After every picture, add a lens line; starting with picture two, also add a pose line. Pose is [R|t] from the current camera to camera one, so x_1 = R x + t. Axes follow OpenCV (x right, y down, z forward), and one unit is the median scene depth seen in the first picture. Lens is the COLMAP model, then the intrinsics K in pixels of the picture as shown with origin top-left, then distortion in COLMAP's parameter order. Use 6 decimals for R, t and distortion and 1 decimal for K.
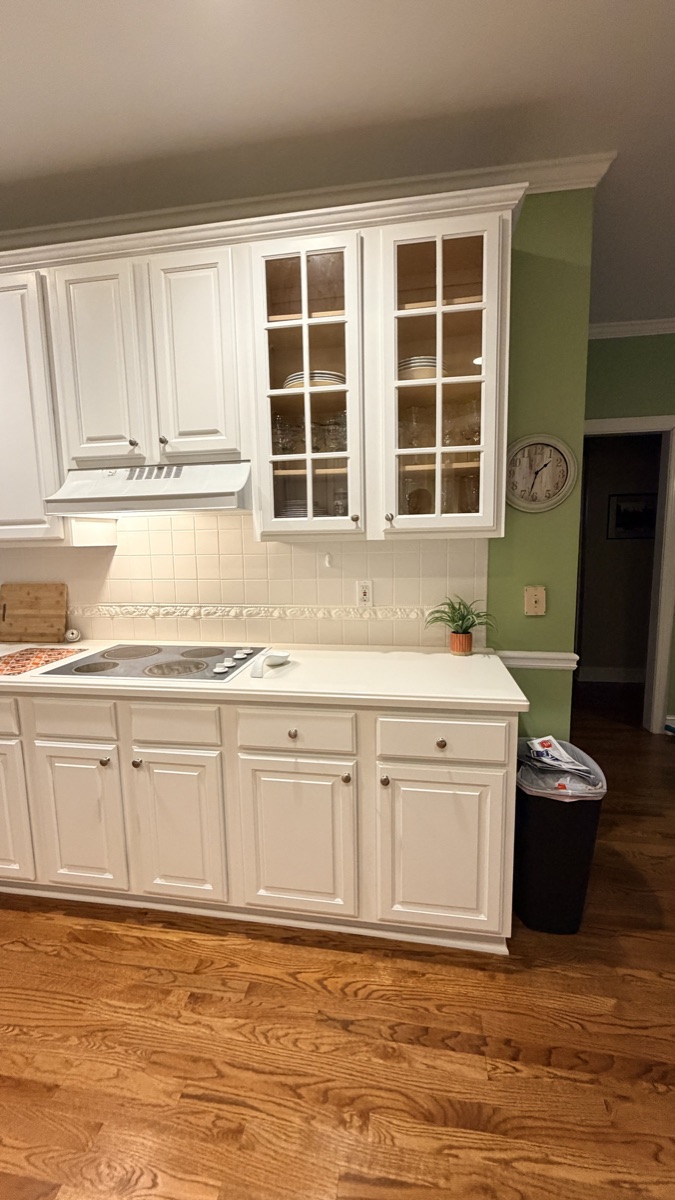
lens RADIAL K [[477.2, 0, 337.9], [0, 477.2, 596.9], [0, 0, 1]] dist [-0.000101, 0.000784]
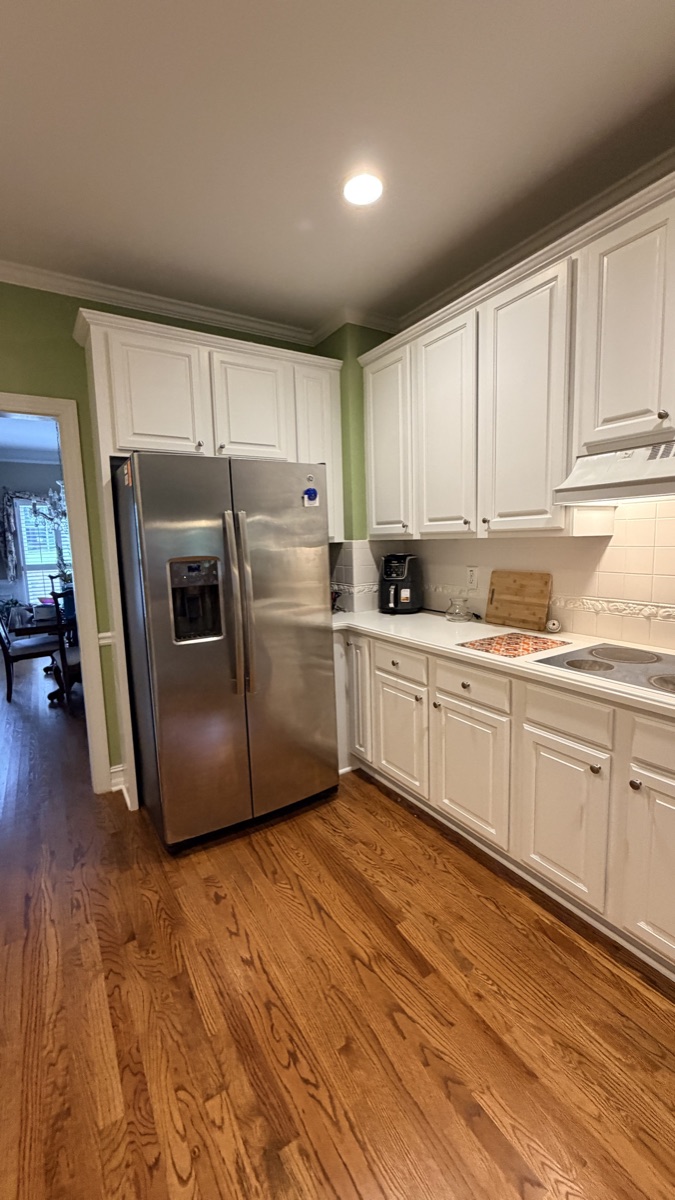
lens RADIAL K [[477.2, 0, 337.9], [0, 477.2, 596.9], [0, 0, 1]] dist [-0.000101, 0.000784]
pose [[0.657126, 0.093920, -0.747907, -0.142811], [-0.078553, 0.995337, 0.055973, -0.000183], [0.749676, 0.021969, 0.661440, 0.002822]]
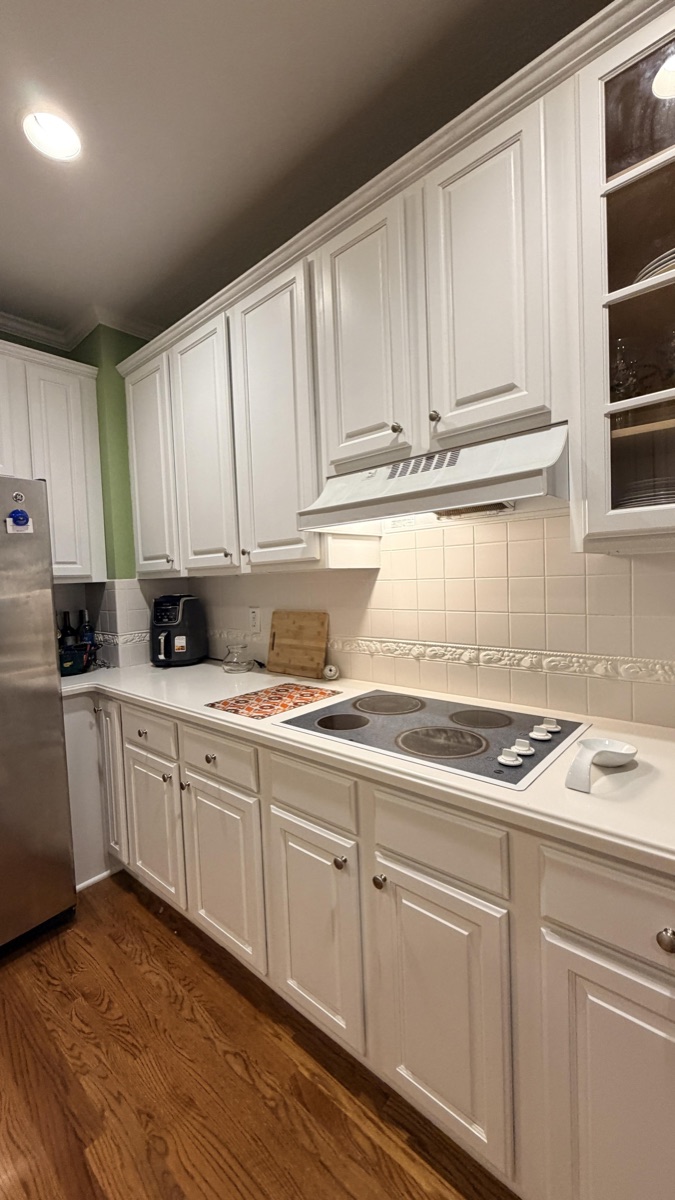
lens RADIAL K [[477.2, 0, 337.9], [0, 477.2, 596.9], [0, 0, 1]] dist [-0.000101, 0.000784]
pose [[0.844003, 0.009024, -0.536263, -0.101828], [-0.044790, 0.997552, -0.053708, -0.012937], [0.534465, 0.069349, 0.842341, 0.338198]]
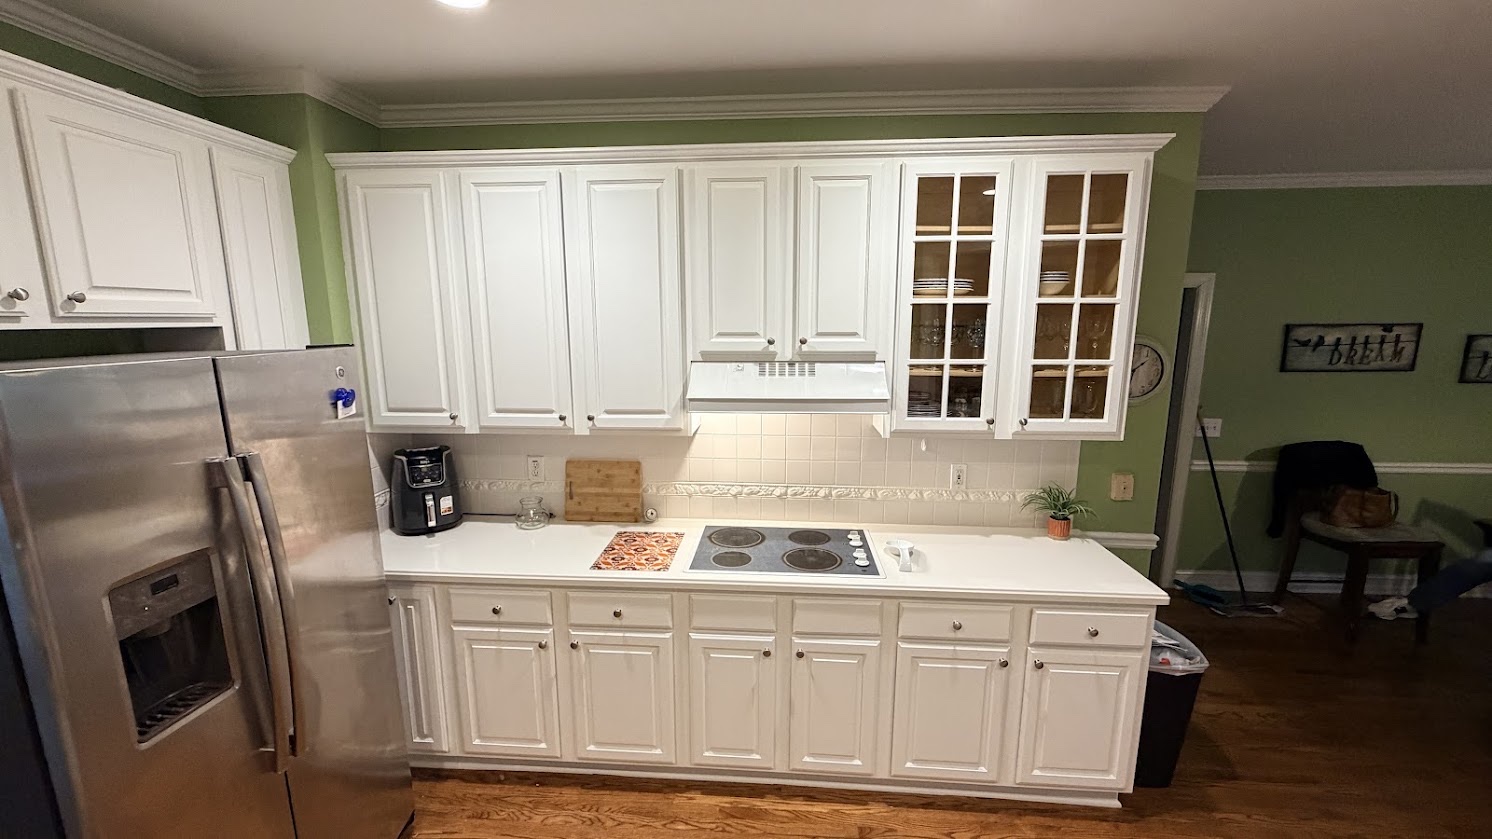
lens RADIAL K [[586.4, 0, 739.7], [0, 586.4, 420.7], [0, 0, 1]] dist [0.000313, 0.000001]
pose [[0.996205, 0.002173, 0.087006, -0.612112], [-0.005930, 0.999060, 0.042944, -0.209728], [-0.086831, -0.043297, 0.995282, -0.253632]]
